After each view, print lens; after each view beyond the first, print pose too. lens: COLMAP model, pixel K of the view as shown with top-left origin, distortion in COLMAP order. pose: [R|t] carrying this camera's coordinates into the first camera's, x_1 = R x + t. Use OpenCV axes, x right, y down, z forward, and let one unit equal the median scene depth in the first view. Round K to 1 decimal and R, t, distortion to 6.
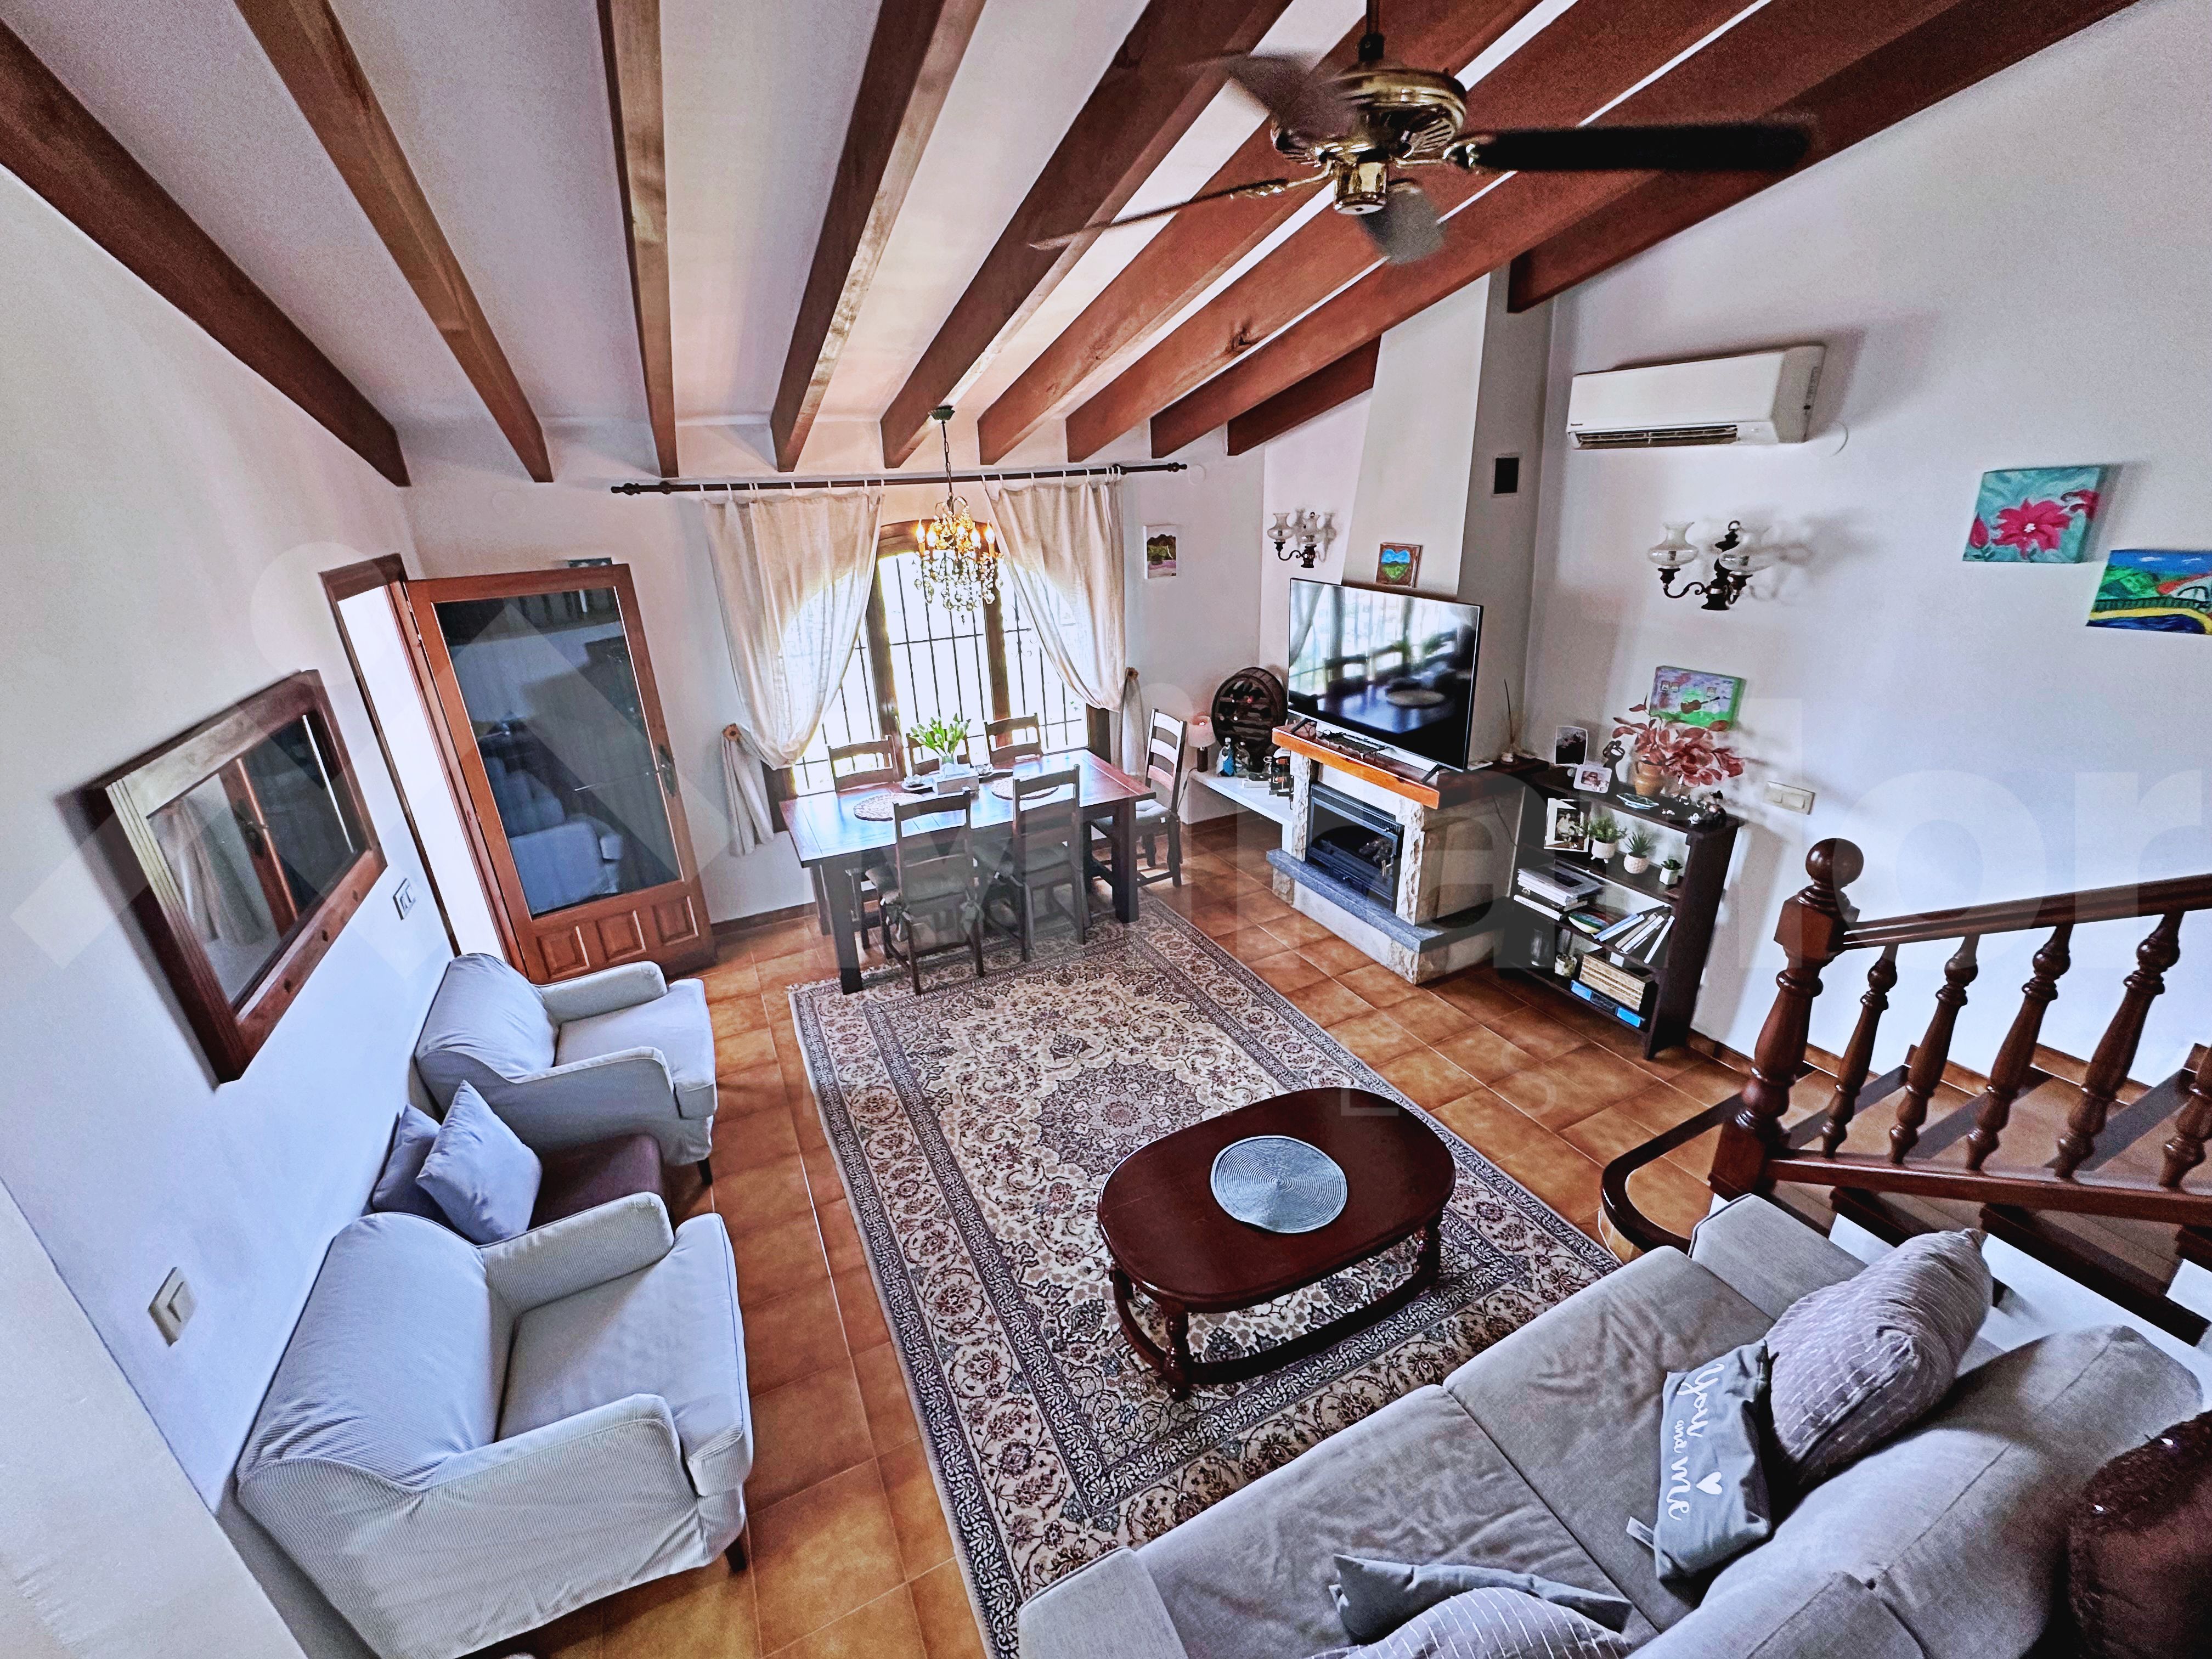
lens RADIAL K [[887.5, 0, 1105.5], [0, 887.5, 826.2], [0, 0, 1]] dist [-0.008149, 0.001758]
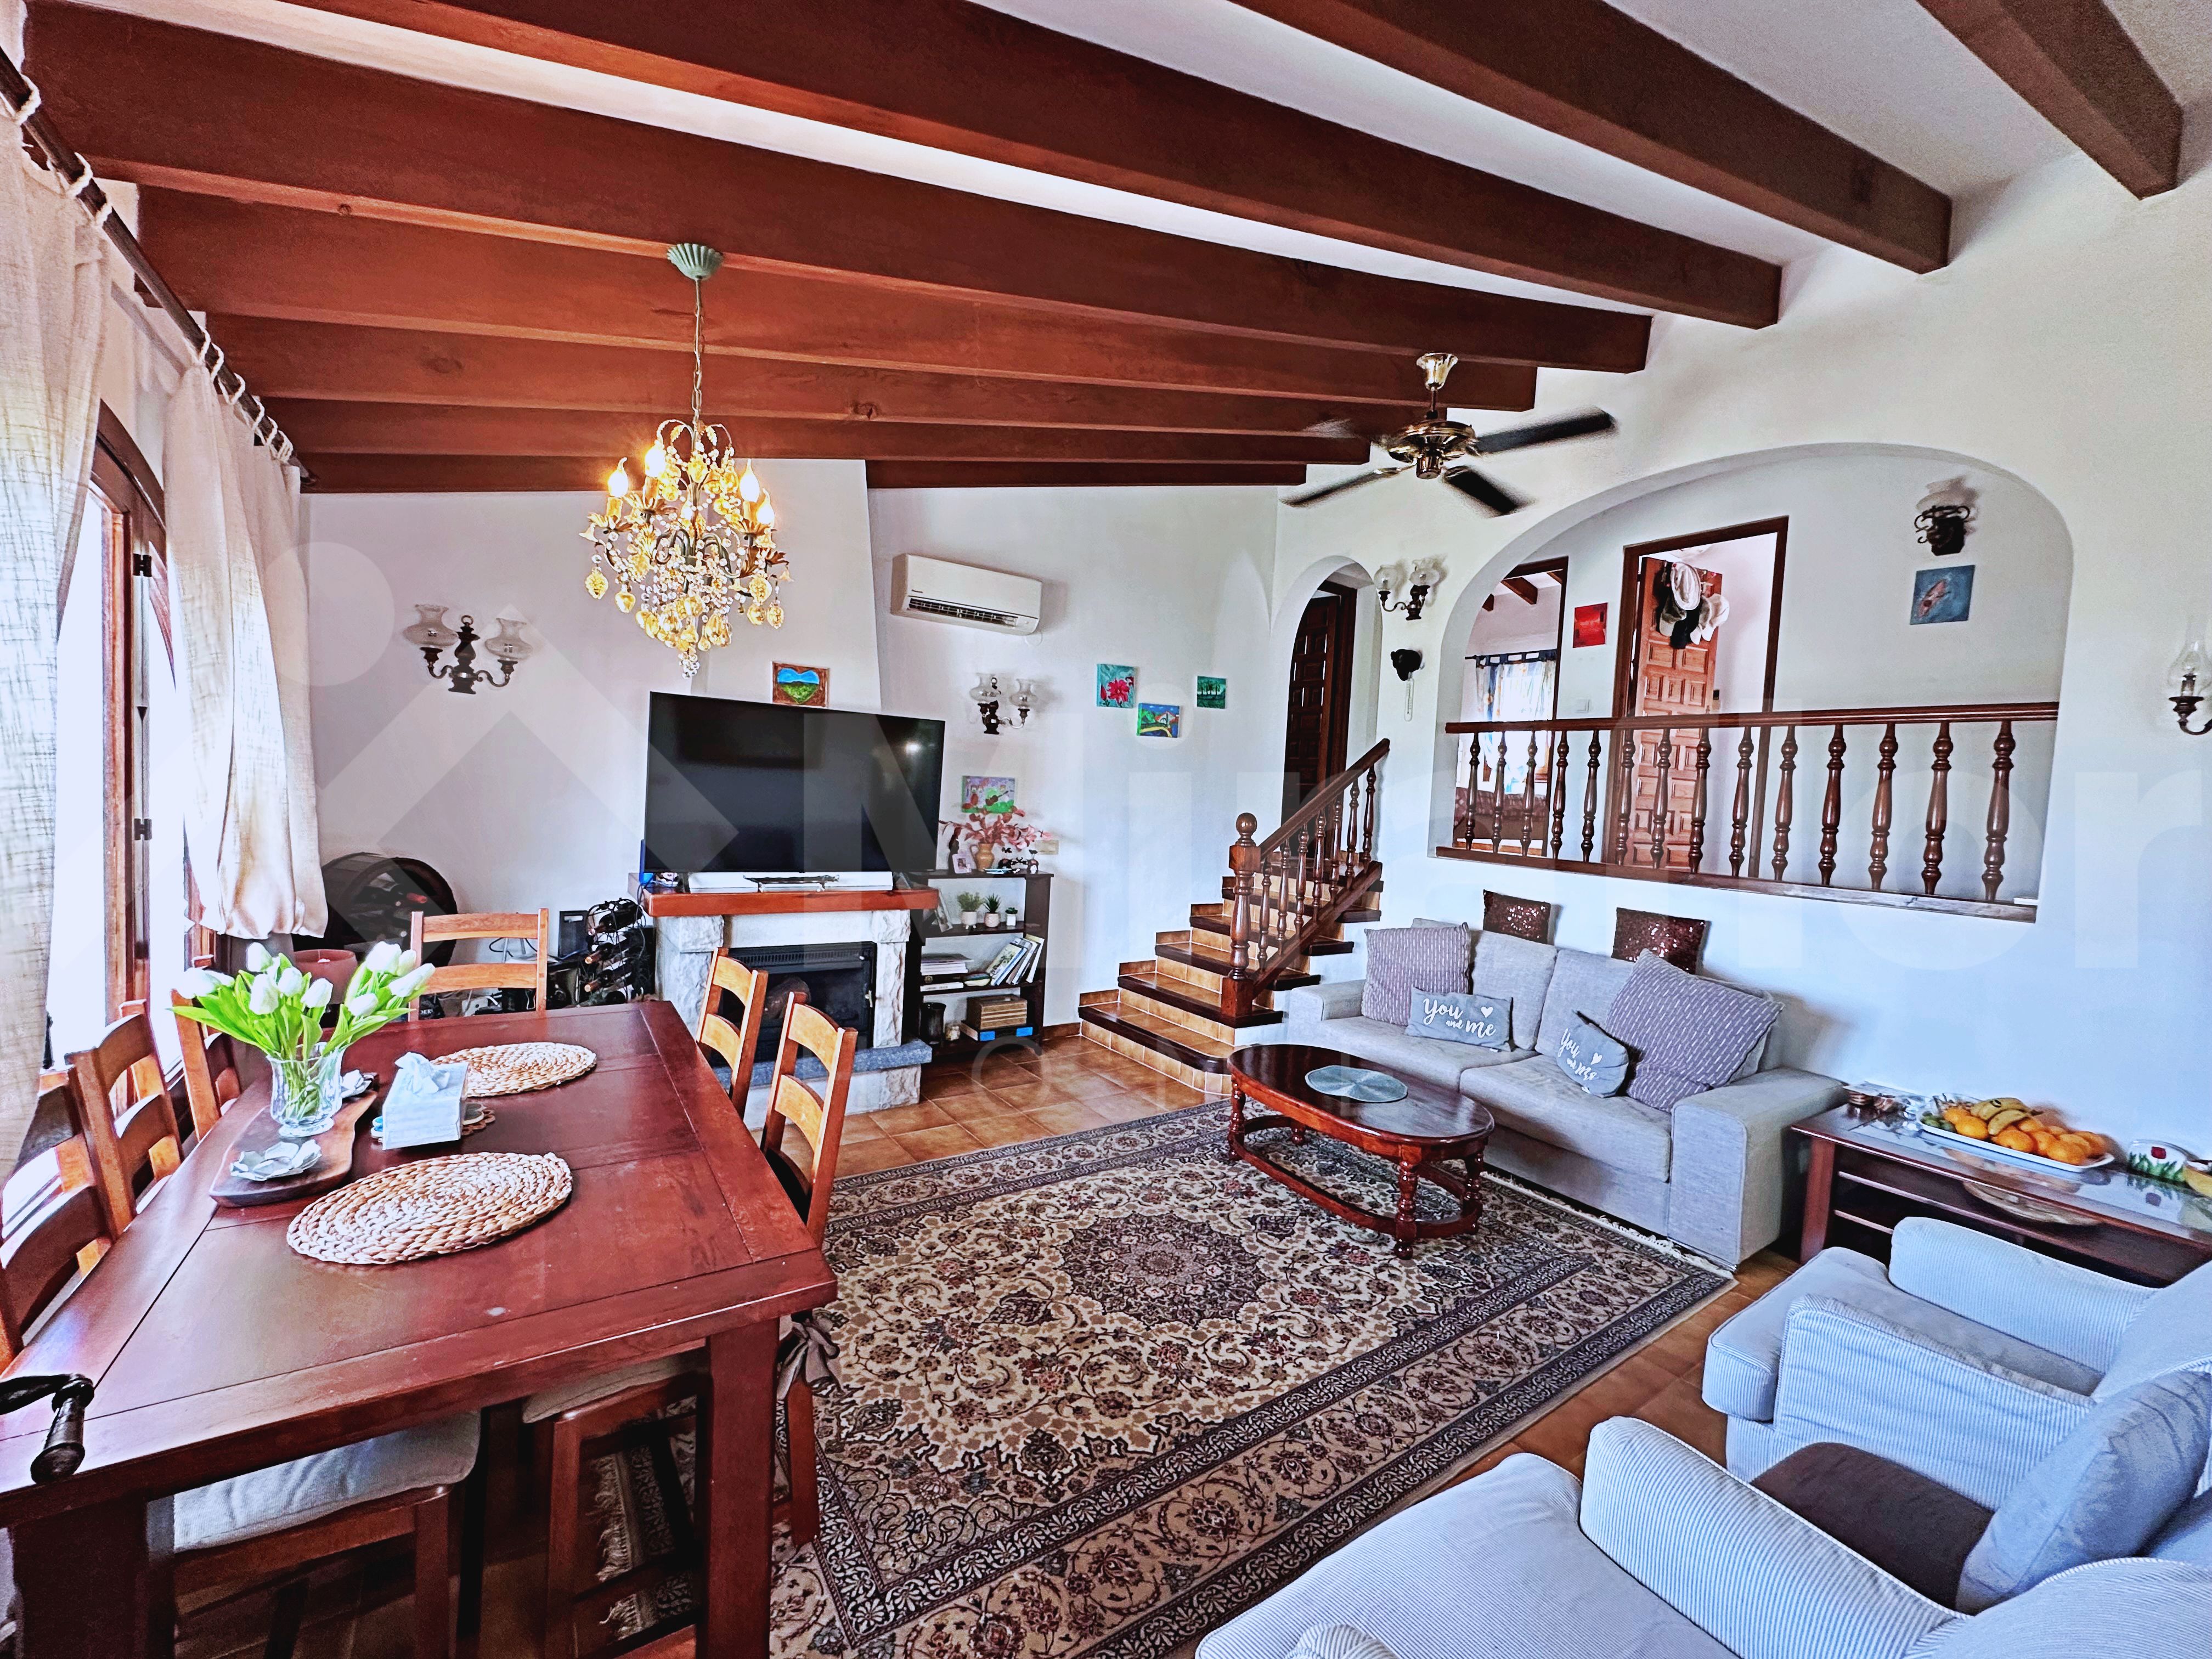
lens RADIAL K [[887.5, 0, 1106.5], [0, 887.5, 827.6], [0, 0, 1]] dist [-0.008149, 0.001758]
pose [[-0.144409, -0.010895, 0.989458, -0.692214], [0.326371, 0.943459, 0.058021, -0.103265], [-0.934146, 0.331310, -0.132688, 0.911864]]
